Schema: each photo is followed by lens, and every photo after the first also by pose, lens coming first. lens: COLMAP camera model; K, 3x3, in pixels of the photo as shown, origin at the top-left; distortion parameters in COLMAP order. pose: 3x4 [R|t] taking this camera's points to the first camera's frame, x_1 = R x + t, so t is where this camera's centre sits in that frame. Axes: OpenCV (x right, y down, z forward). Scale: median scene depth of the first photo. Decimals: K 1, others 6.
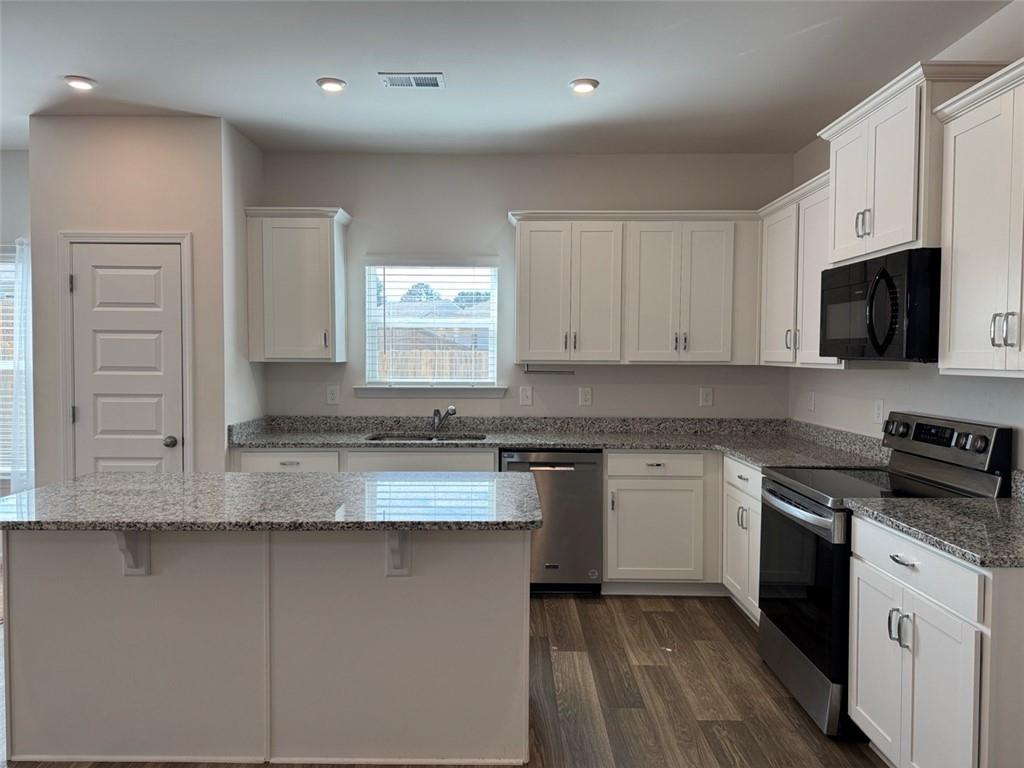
lens RADIAL K [[710.8, 0, 512.0], [0, 710.8, 384.0], [0, 0, 1]] dist [0.106137, -0.149498]
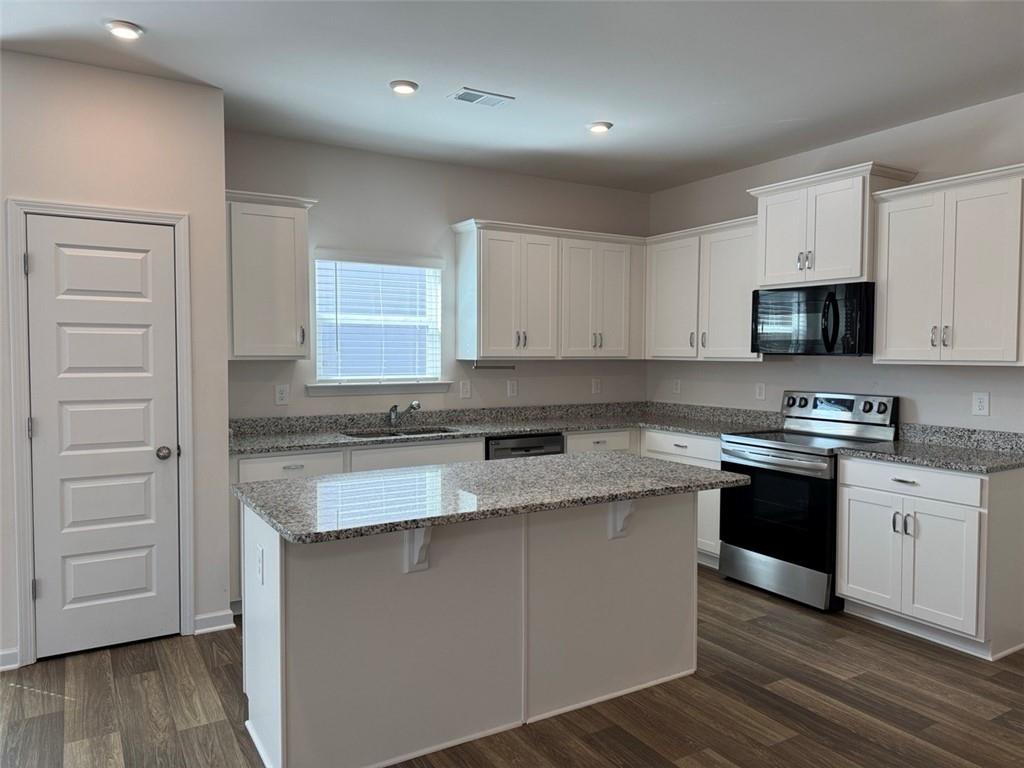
lens RADIAL K [[714.9, 0, 512.0], [0, 714.9, 384.0], [0, 0, 1]] dist [0.108594, -0.154890]
pose [[0.857759, -0.025981, 0.513396, -0.545007], [0.022492, 0.999662, 0.013012, -0.004903], [-0.513560, 0.000386, 0.858053, 0.035565]]
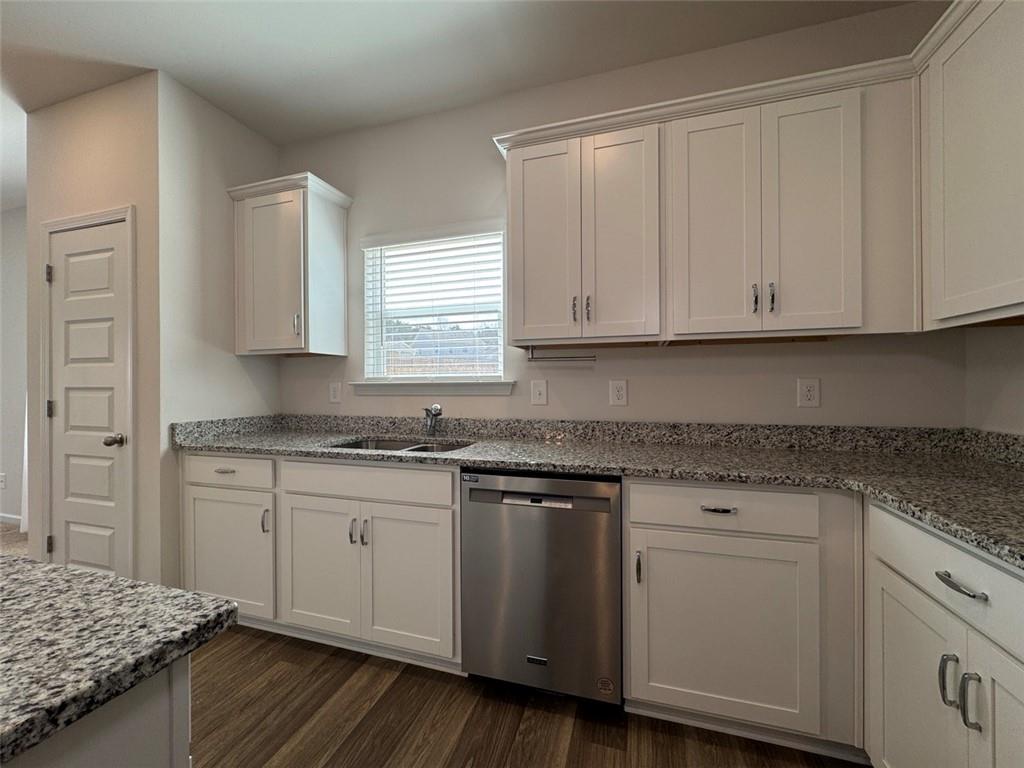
lens RADIAL K [[408.5, 0, 512.0], [0, 408.5, 384.0], [0, 0, 1]] dist [-0.003746, 0.000500]
pose [[0.954047, -0.010776, -0.299462, 0.143014], [-0.001125, 0.999217, -0.039541, 0.028634], [0.299653, 0.038061, 0.953289, 0.645396]]
